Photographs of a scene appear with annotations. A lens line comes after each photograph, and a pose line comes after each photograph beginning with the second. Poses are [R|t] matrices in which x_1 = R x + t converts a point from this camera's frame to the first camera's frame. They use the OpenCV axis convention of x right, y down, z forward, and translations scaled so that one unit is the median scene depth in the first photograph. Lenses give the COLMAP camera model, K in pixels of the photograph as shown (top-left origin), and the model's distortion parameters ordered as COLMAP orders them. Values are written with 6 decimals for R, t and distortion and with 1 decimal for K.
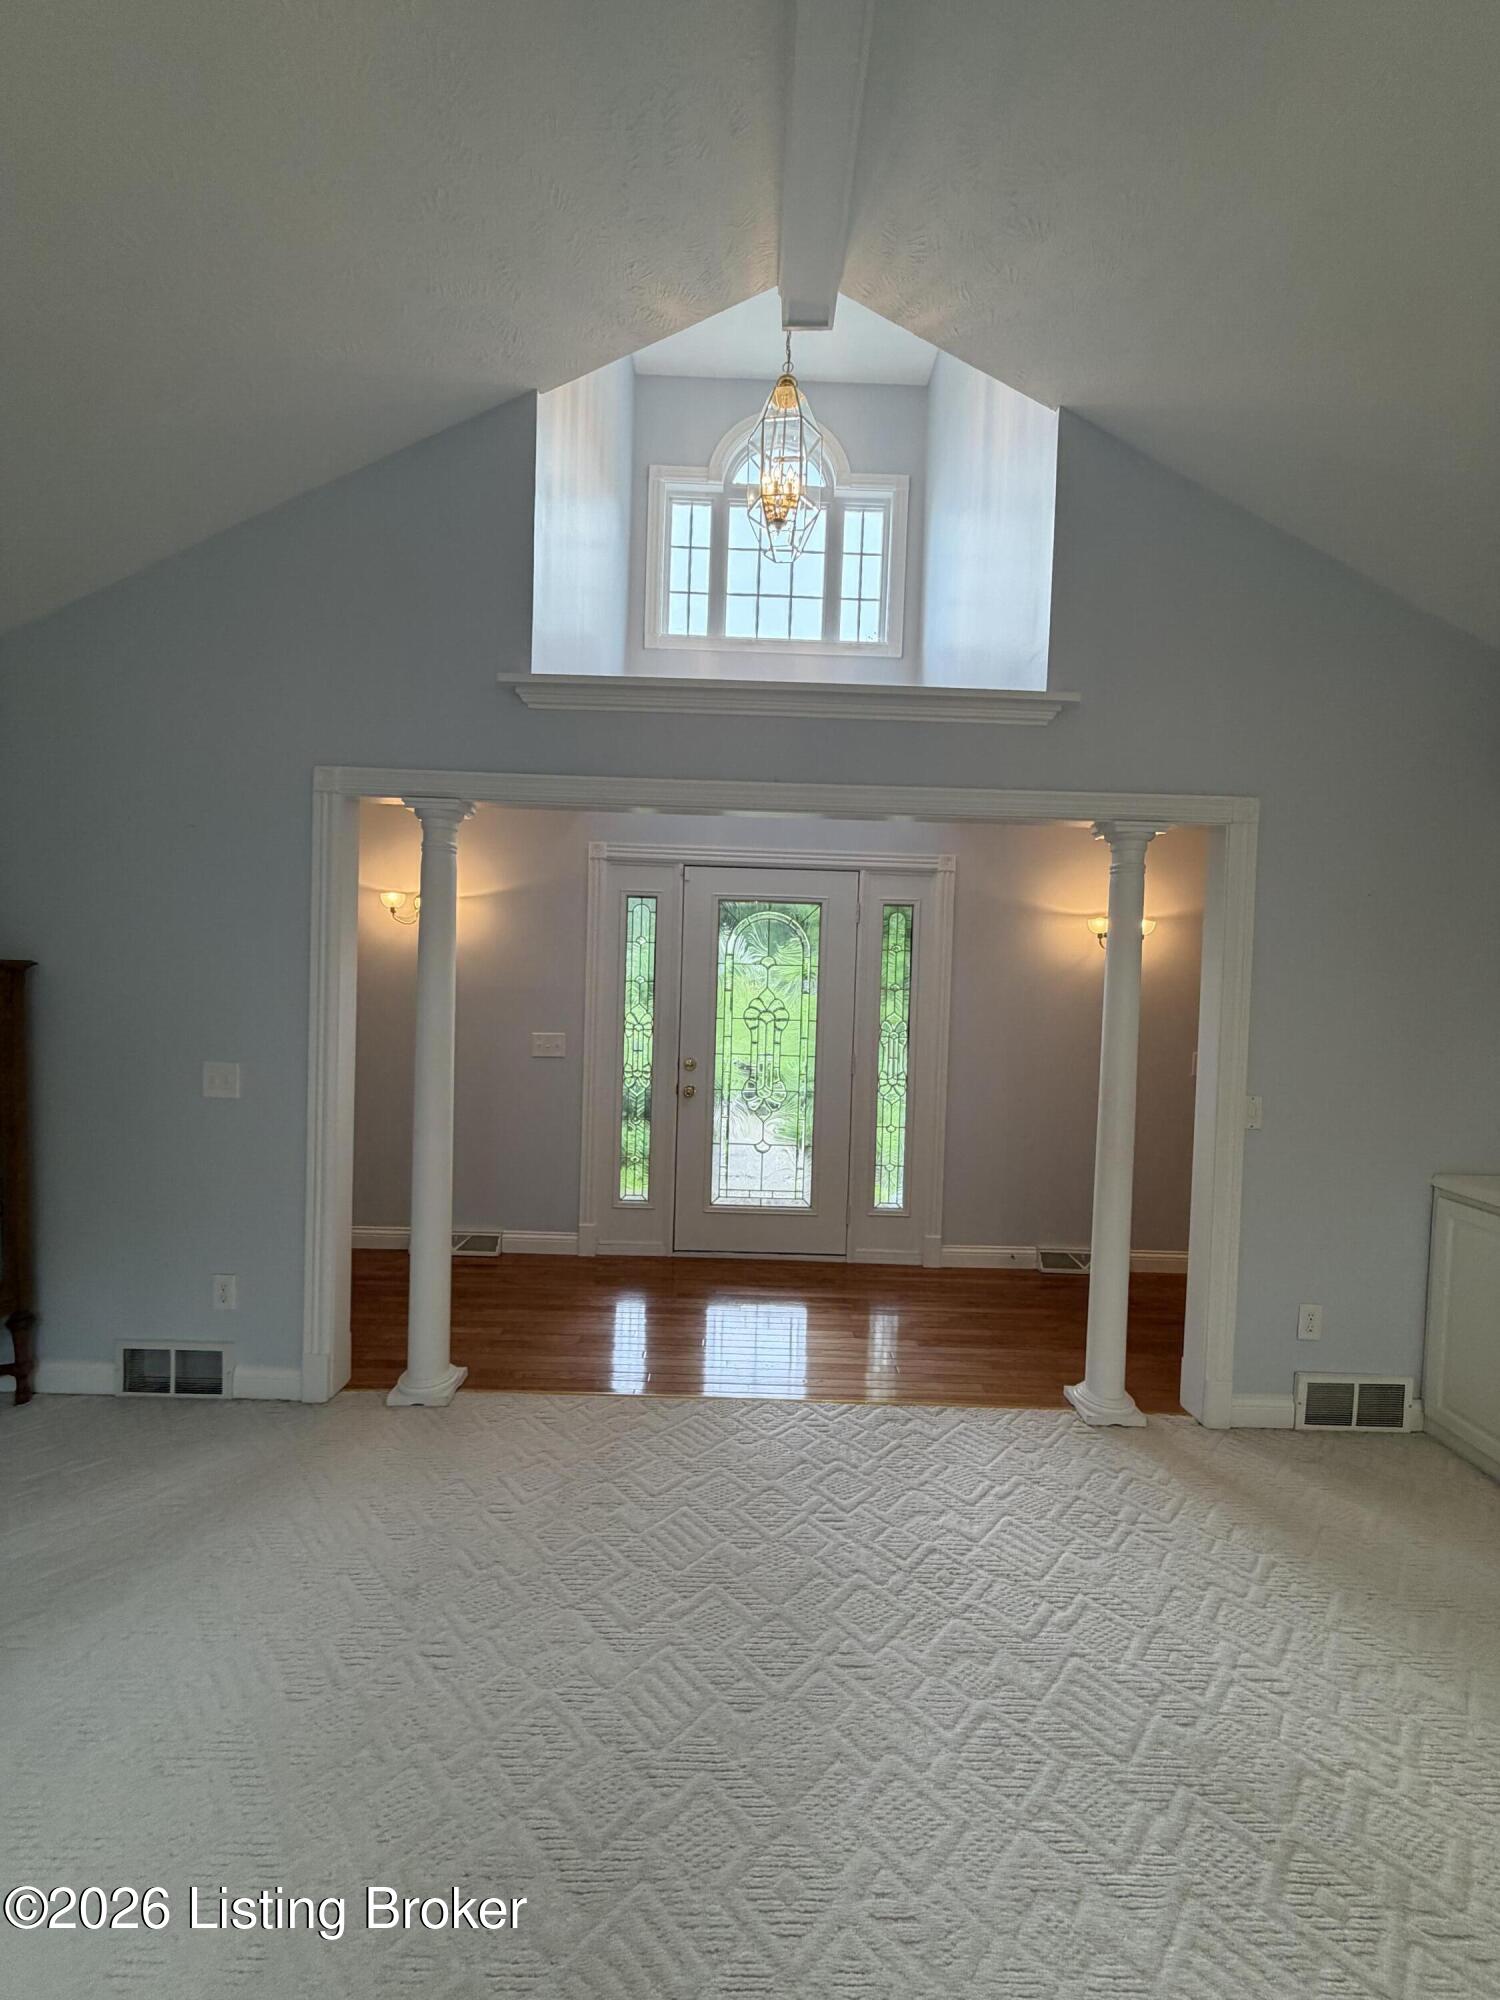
lens RADIAL K [[794.3, 0, 750.0], [0, 794.3, 1000.0], [0, 0, 1]] dist [0.000384, 0.000460]
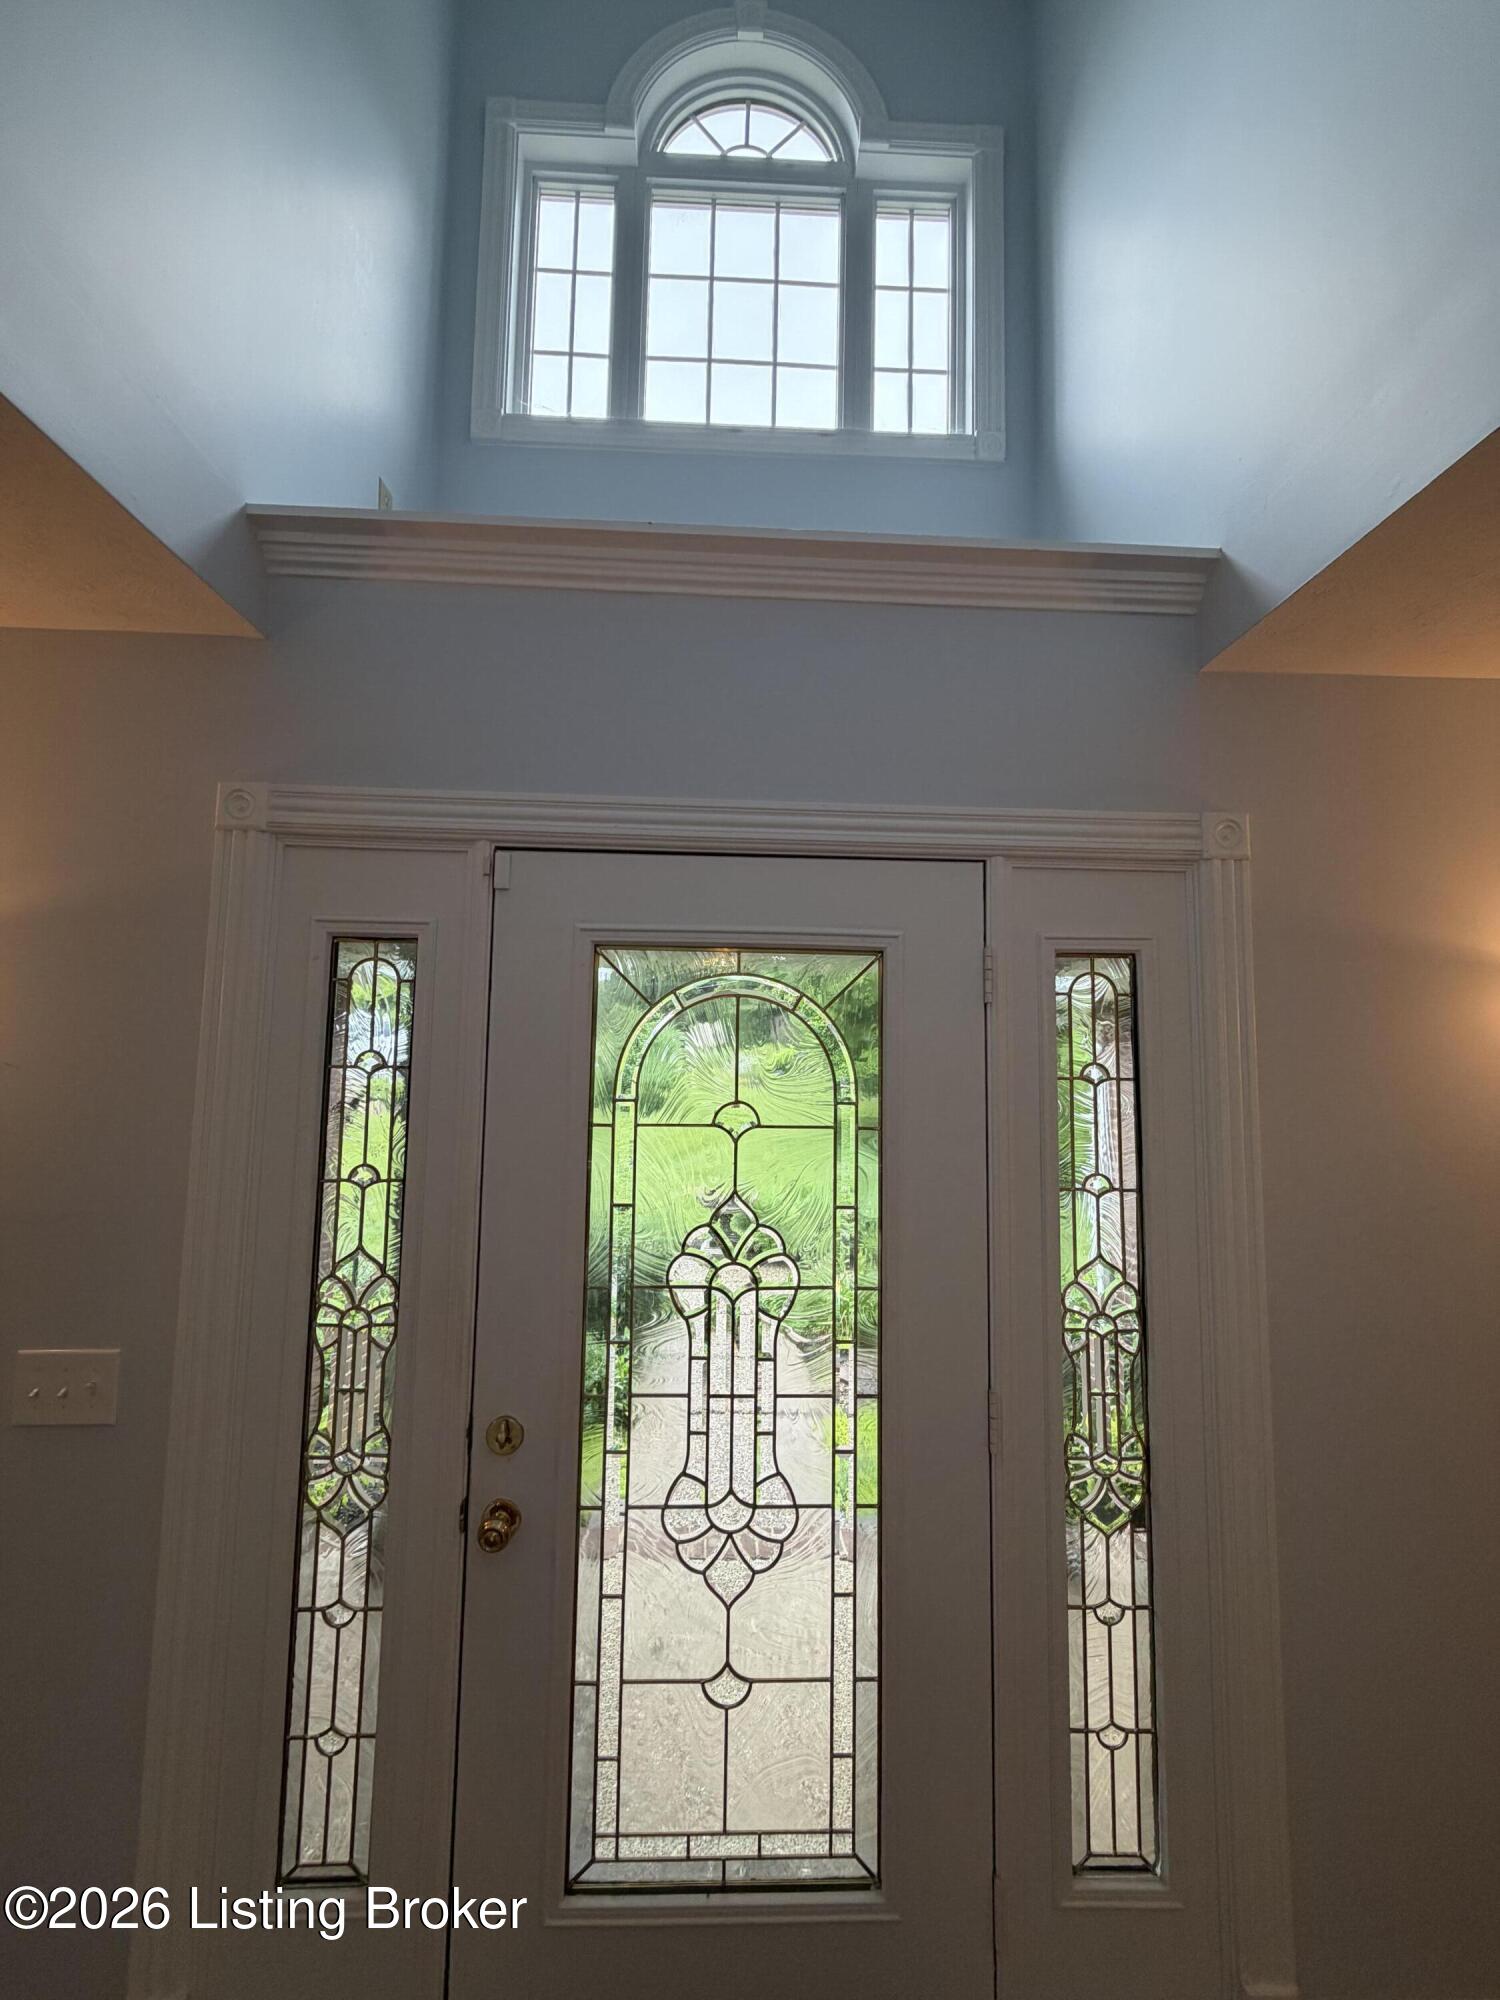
lens RADIAL K [[794.3, 0, 750.0], [0, 794.3, 1000.0], [0, 0, 1]] dist [0.000384, 0.000460]
pose [[0.999525, -0.012800, 0.028042, 0.020144], [0.015954, 0.993205, -0.115281, -0.059731], [-0.026376, 0.115674, 0.992937, 0.653383]]
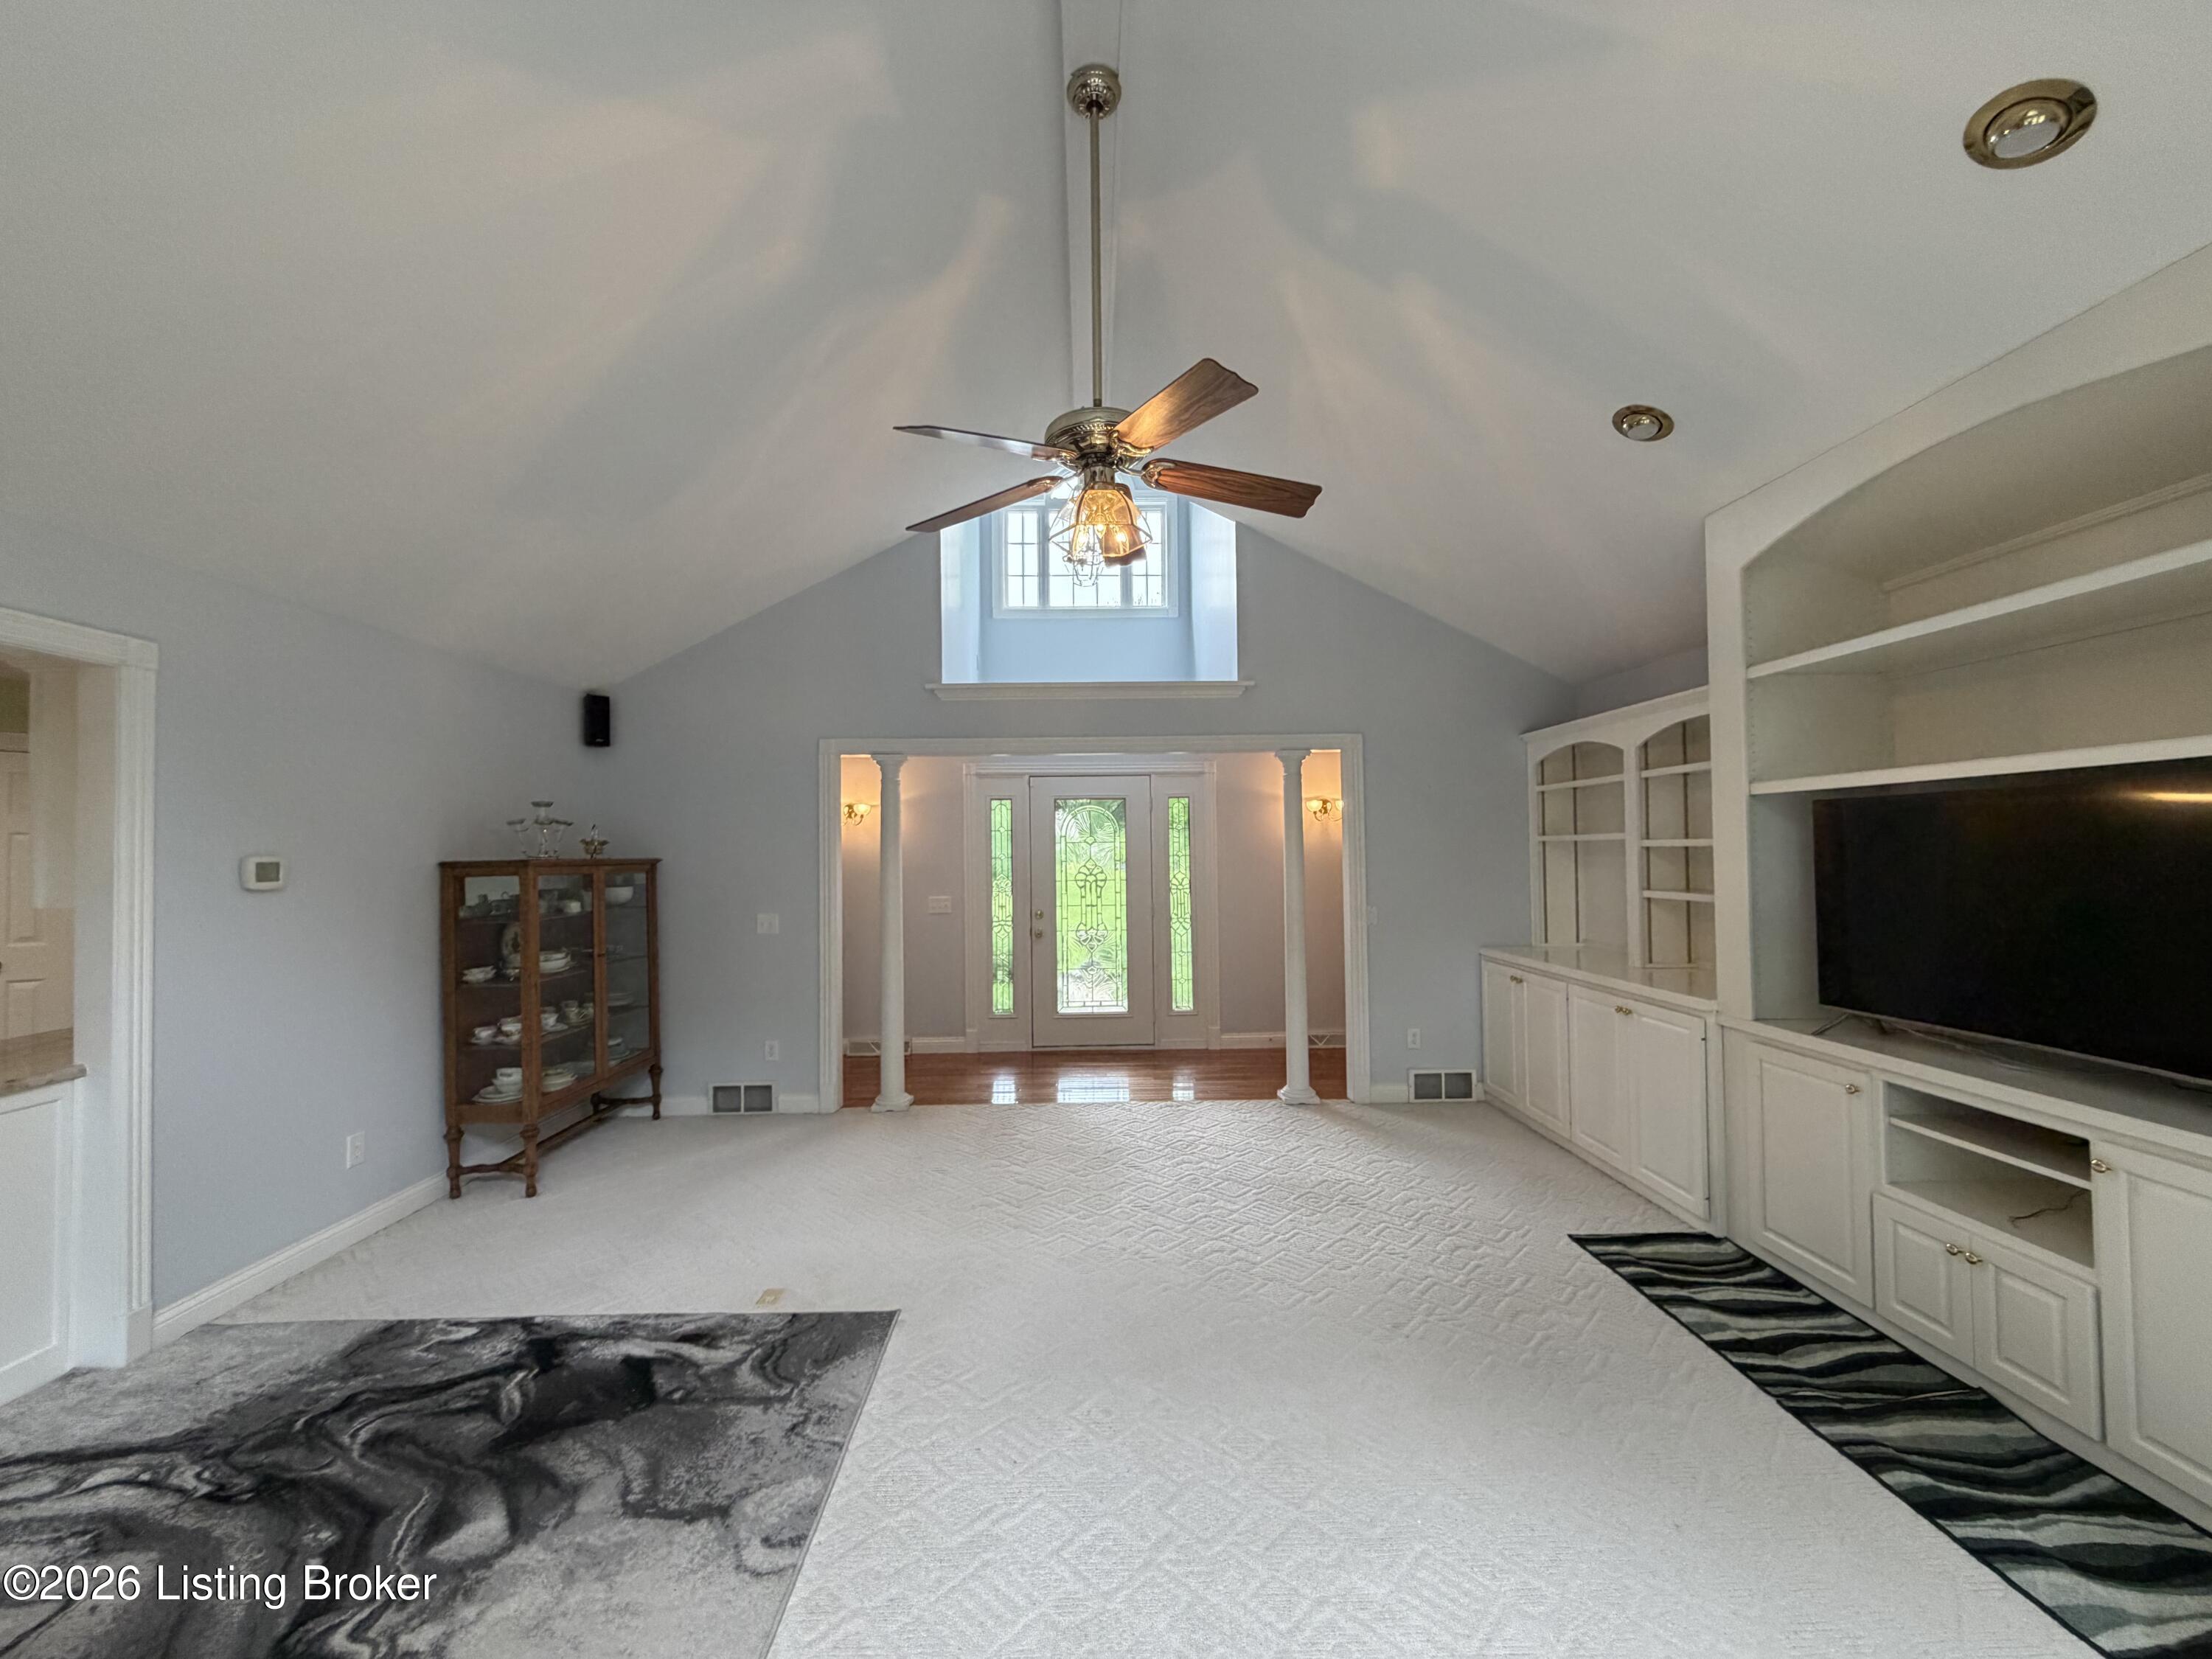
lens RADIAL K [[878.5, 0, 1106.0], [0, 878.5, 829.5], [0, 0, 1]] dist [0.000384, 0.000460]
pose [[0.998822, -0.043484, 0.021551, 0.018032], [0.044719, 0.997160, -0.060603, 0.030092], [-0.018855, 0.061495, 0.997929, -0.595791]]
